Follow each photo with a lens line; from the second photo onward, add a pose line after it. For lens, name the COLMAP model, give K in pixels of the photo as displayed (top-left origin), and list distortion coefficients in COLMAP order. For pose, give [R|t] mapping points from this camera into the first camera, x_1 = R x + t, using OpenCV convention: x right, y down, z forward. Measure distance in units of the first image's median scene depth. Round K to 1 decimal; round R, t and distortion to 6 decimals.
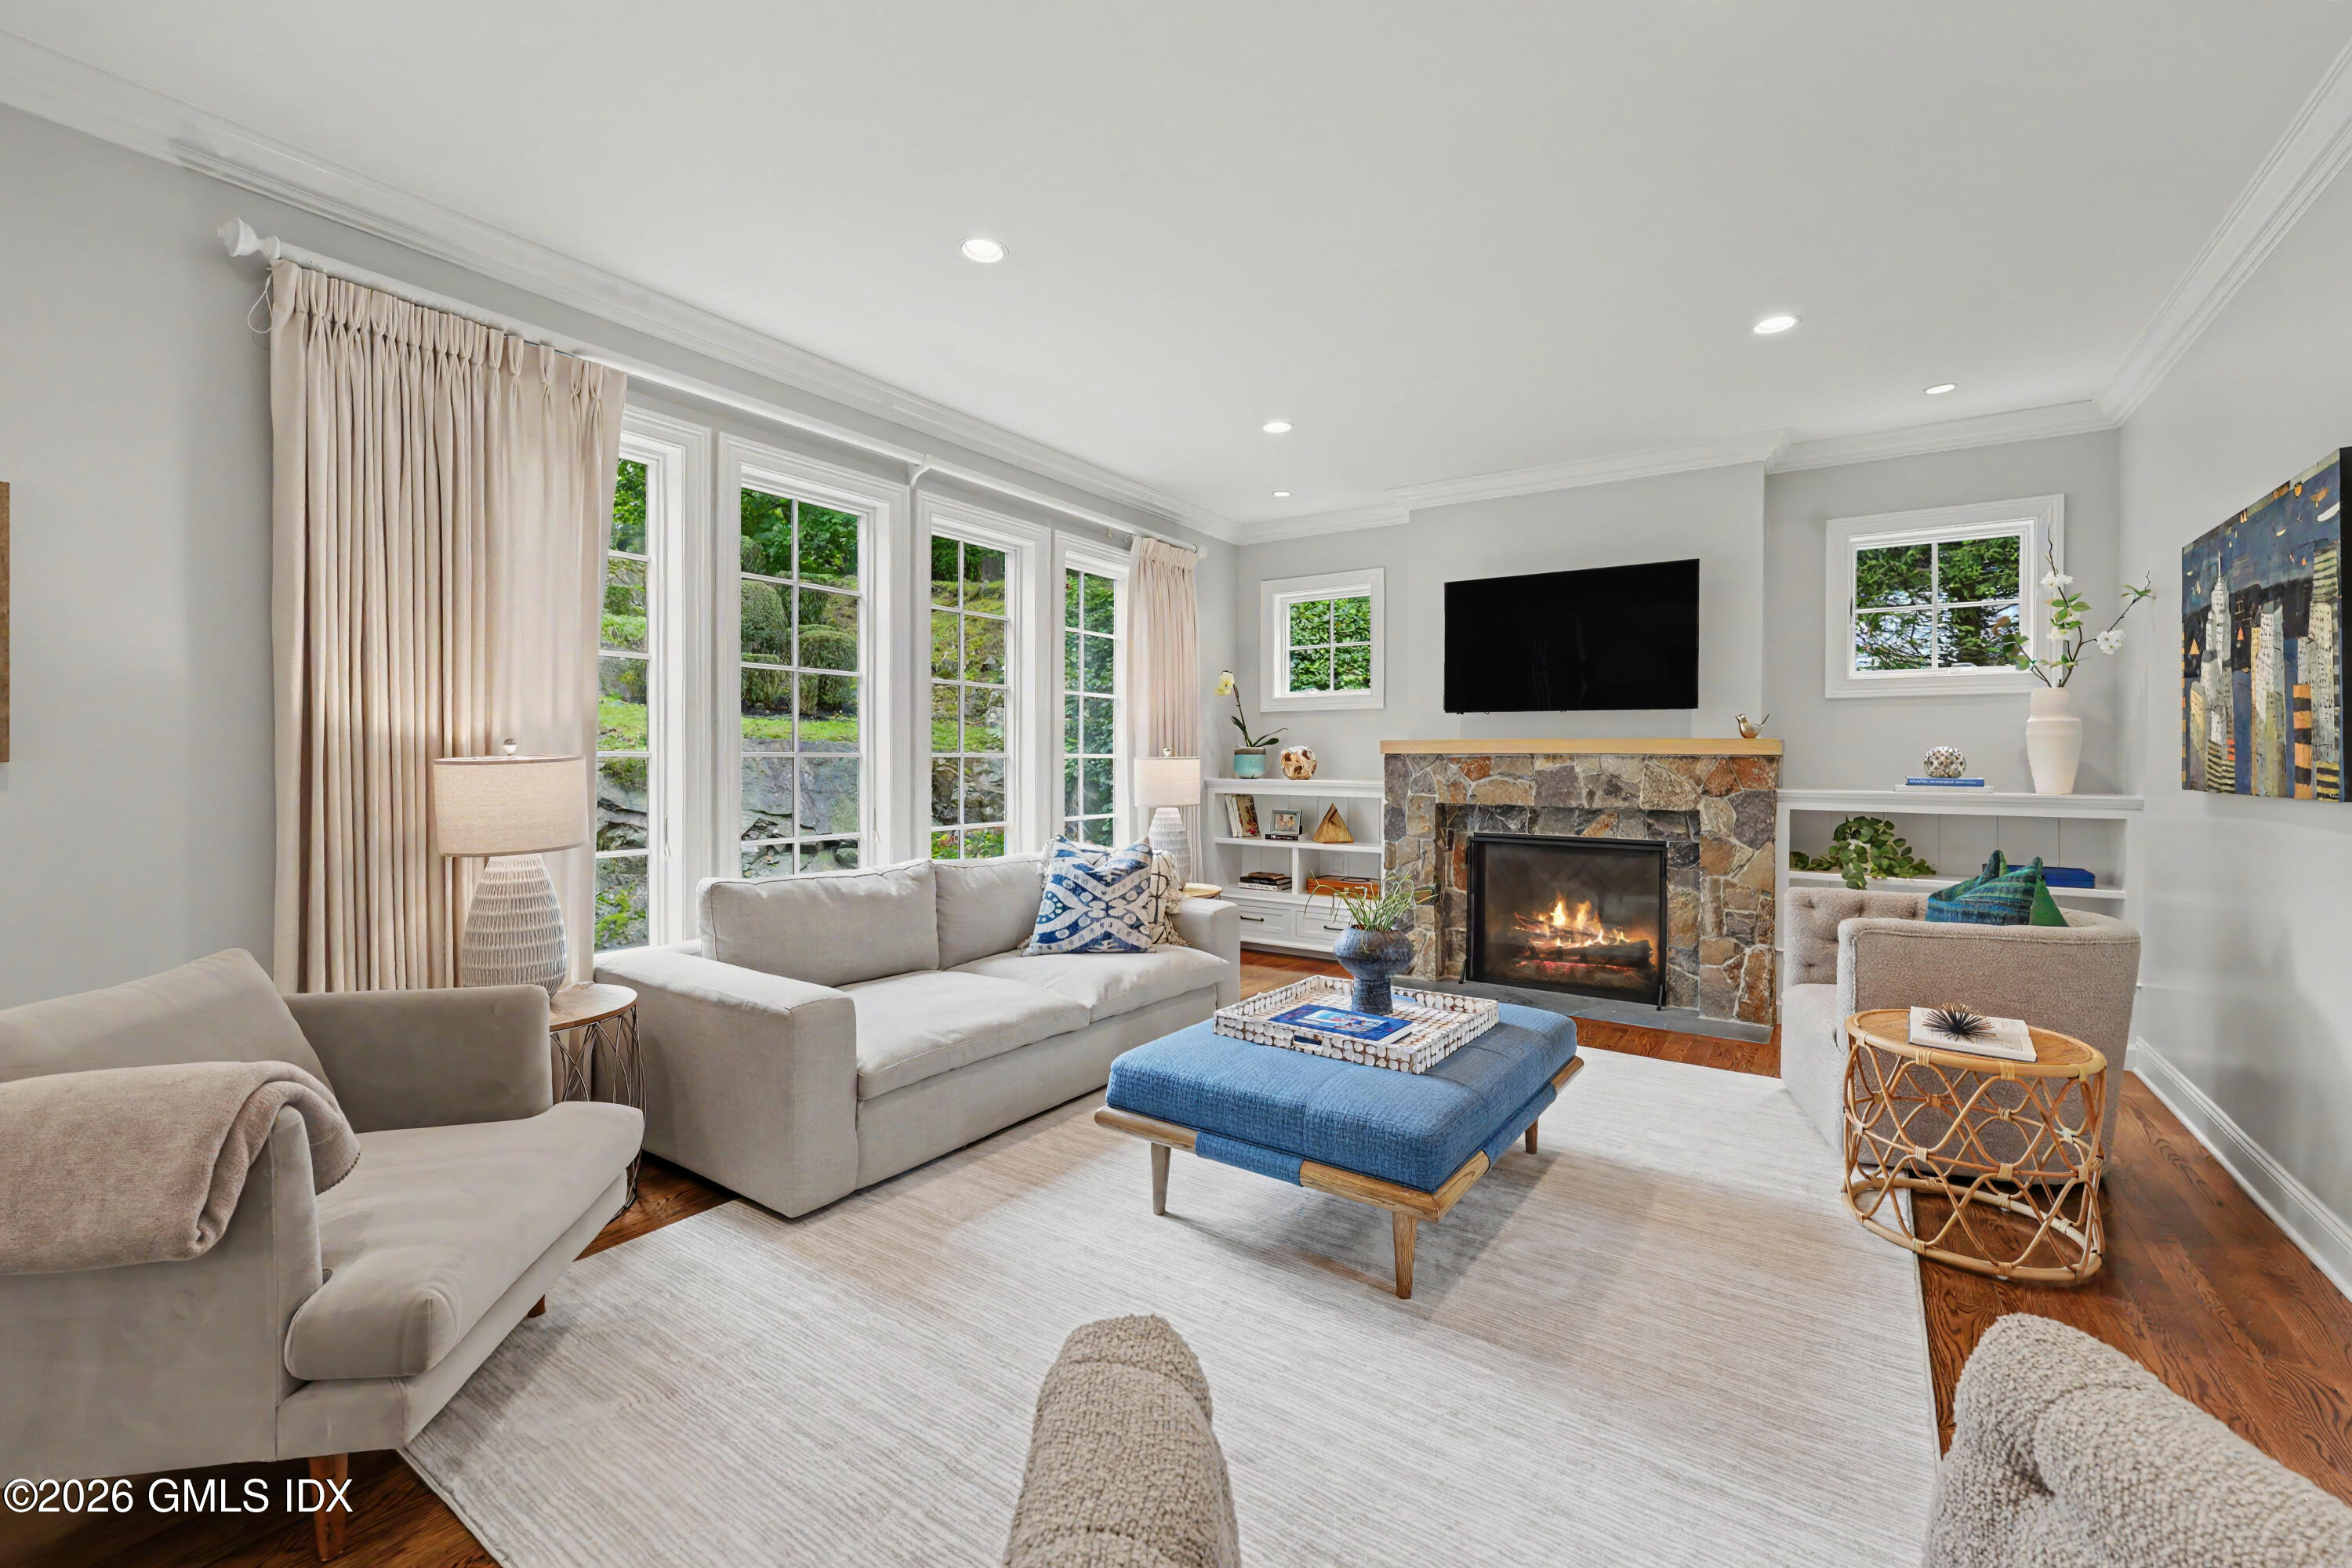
lens RADIAL K [[963.6, 0, 1176.8], [0, 963.6, 769.3], [0, 0, 1]] dist [-0.000745, 0.000058]
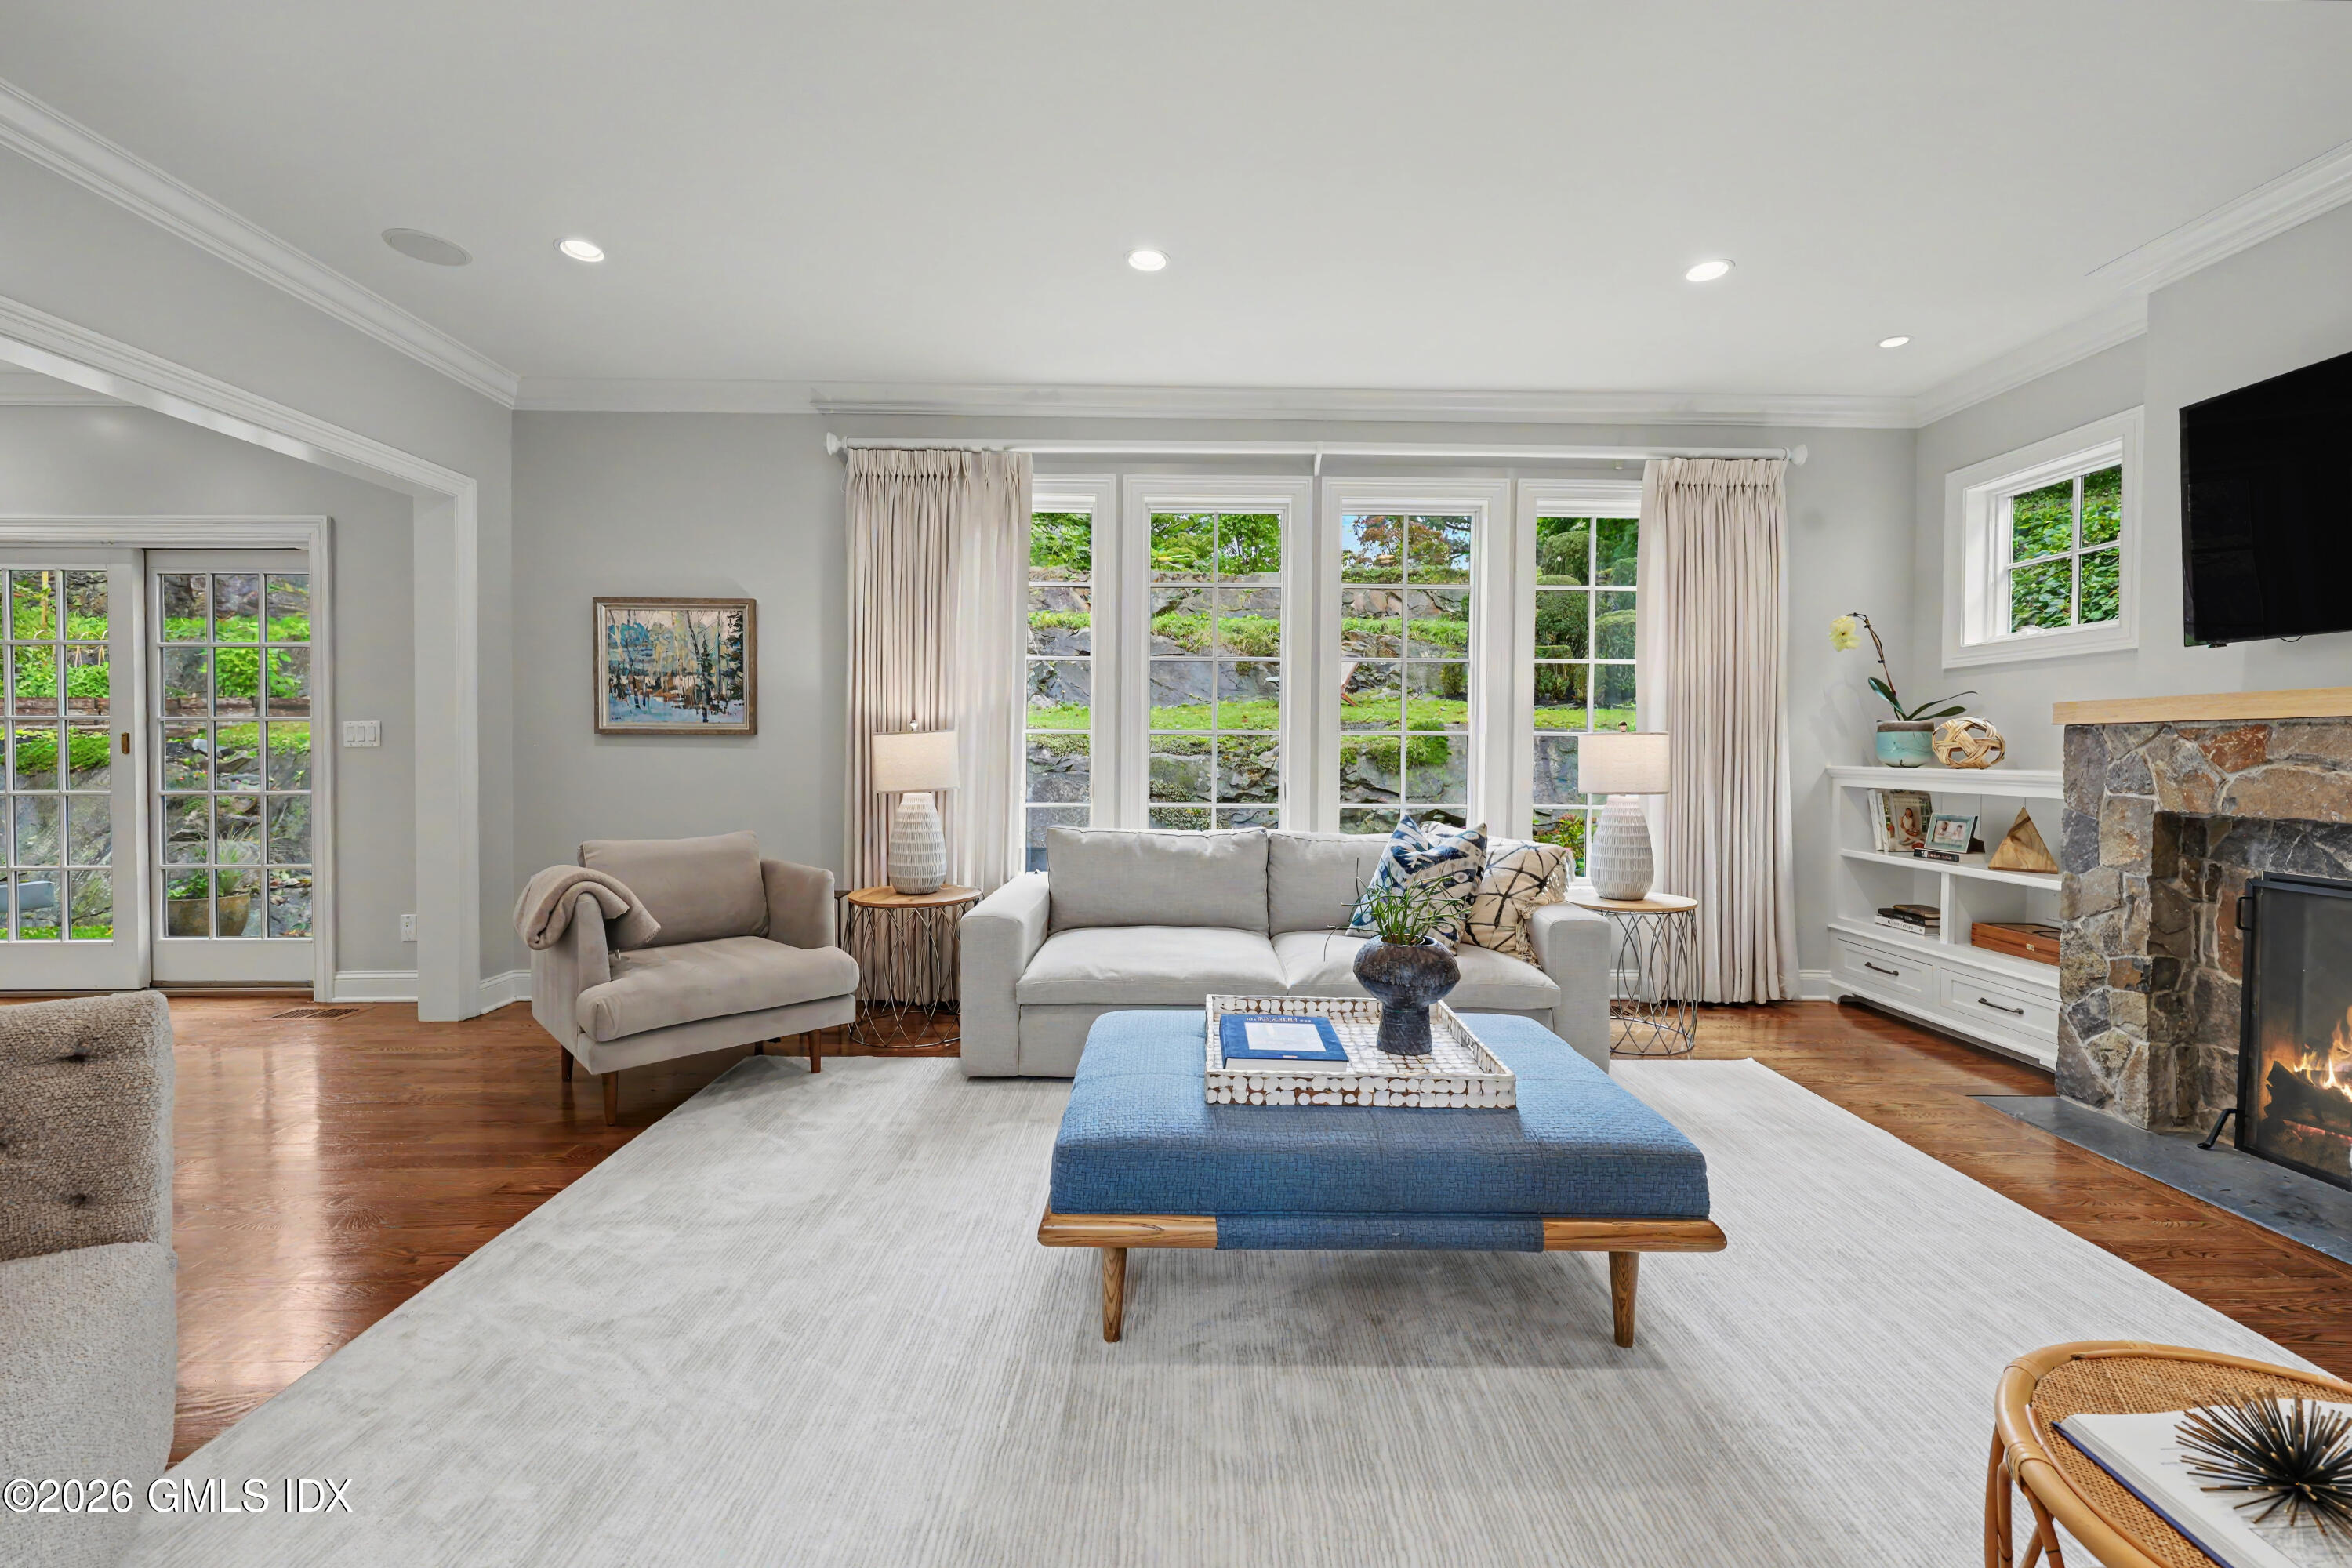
lens RADIAL K [[949.6, 0, 1206.2], [0, 949.6, 777.1], [0, 0, 1]] dist [-0.000812, 0.000261]
pose [[0.582481, 0.020706, -0.812581, 0.404965], [-0.014011, 0.999783, 0.015433, 0.015438], [0.812724, 0.002396, 0.582644, 0.244421]]
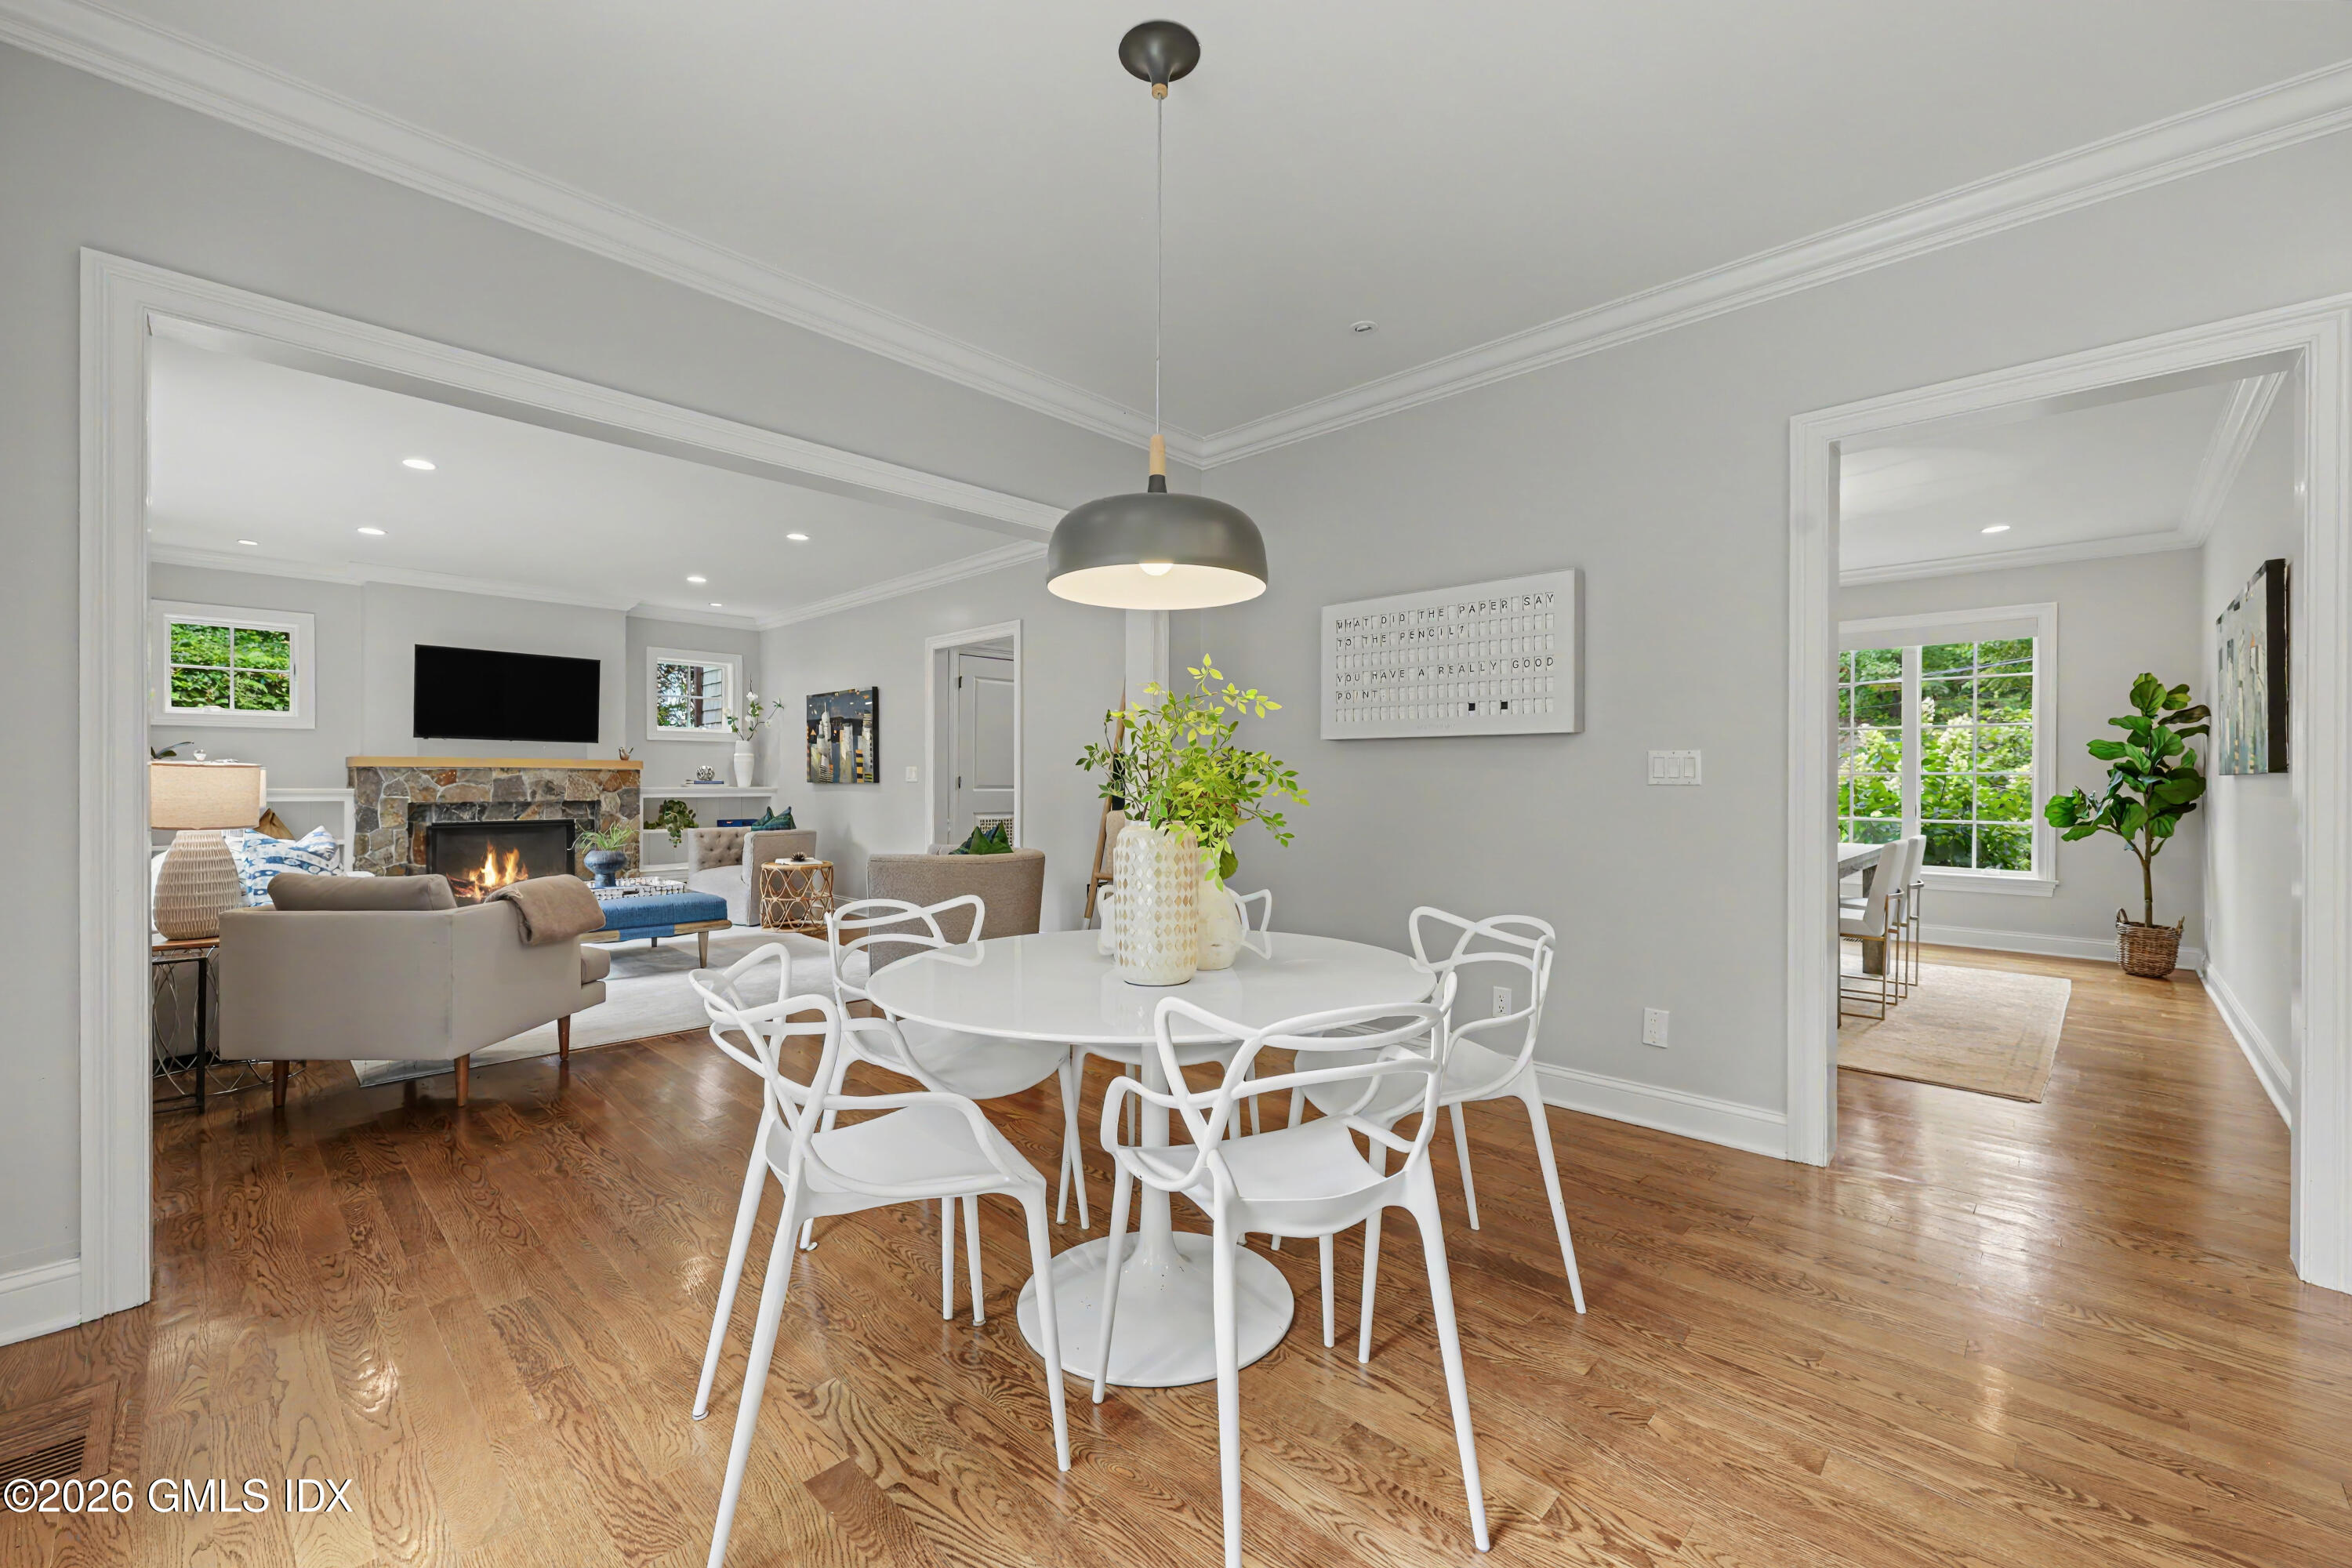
lens RADIAL K [[949.6, 0, 1206.2], [0, 949.6, 777.1], [0, 0, 1]] dist [-0.000812, 0.000261]
pose [[0.154466, -0.002399, 0.987995, -0.919175], [0.010504, 0.999945, 0.000786, 0.009639], [-0.987942, 0.010256, 0.154482, -0.346811]]
